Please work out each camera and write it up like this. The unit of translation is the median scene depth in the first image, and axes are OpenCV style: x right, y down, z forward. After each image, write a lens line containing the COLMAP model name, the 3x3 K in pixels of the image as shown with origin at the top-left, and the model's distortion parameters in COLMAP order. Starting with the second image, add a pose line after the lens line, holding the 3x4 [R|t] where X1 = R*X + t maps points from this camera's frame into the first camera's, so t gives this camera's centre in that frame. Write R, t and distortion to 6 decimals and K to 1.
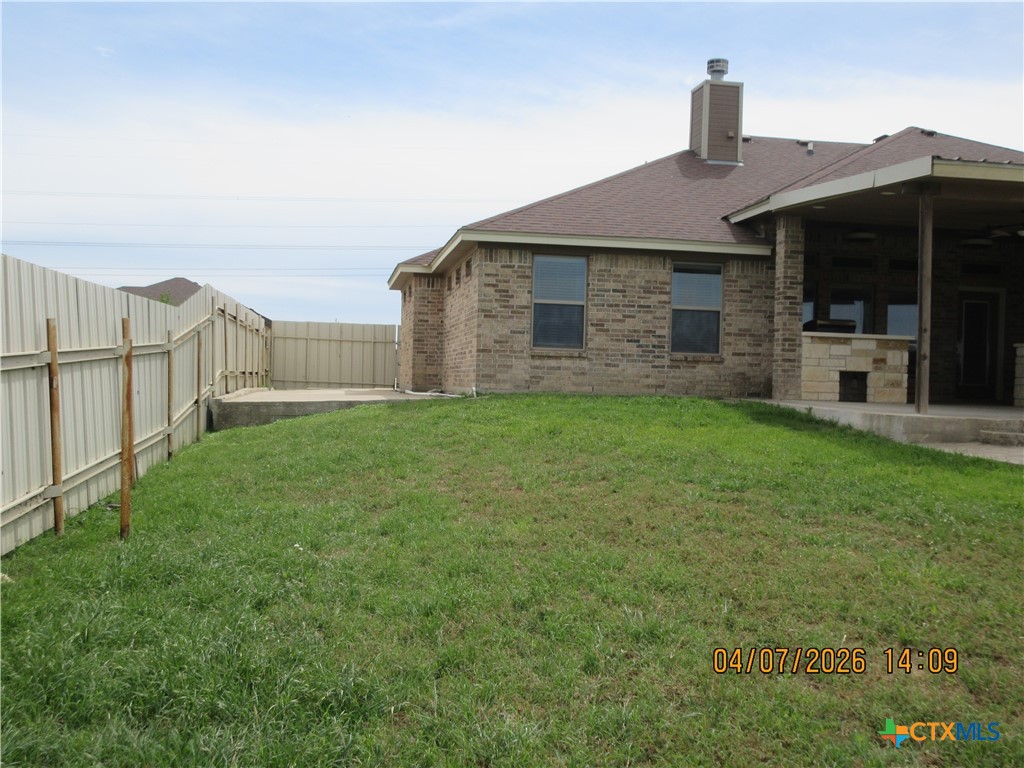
lens RADIAL K [[1073.6, 0, 511.6], [0, 1073.6, 379.4], [0, 0, 1]] dist [0.041305, 0.000000]
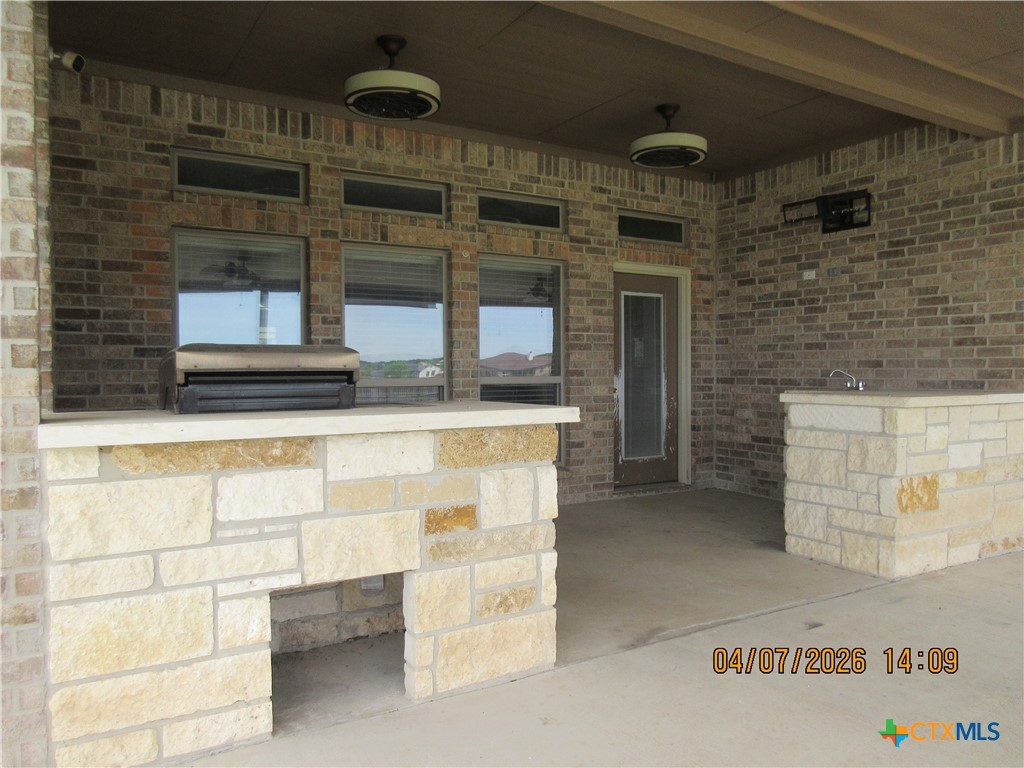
lens RADIAL K [[754.8, 0, 513.8], [0, 754.8, 382.8], [0, 0, 1]] dist [-0.015232, -0.001605]
pose [[0.930376, -0.040433, 0.364369, 0.294006], [0.032120, 0.999068, 0.028847, -0.051504], [-0.365196, -0.015135, 0.930808, 0.838522]]
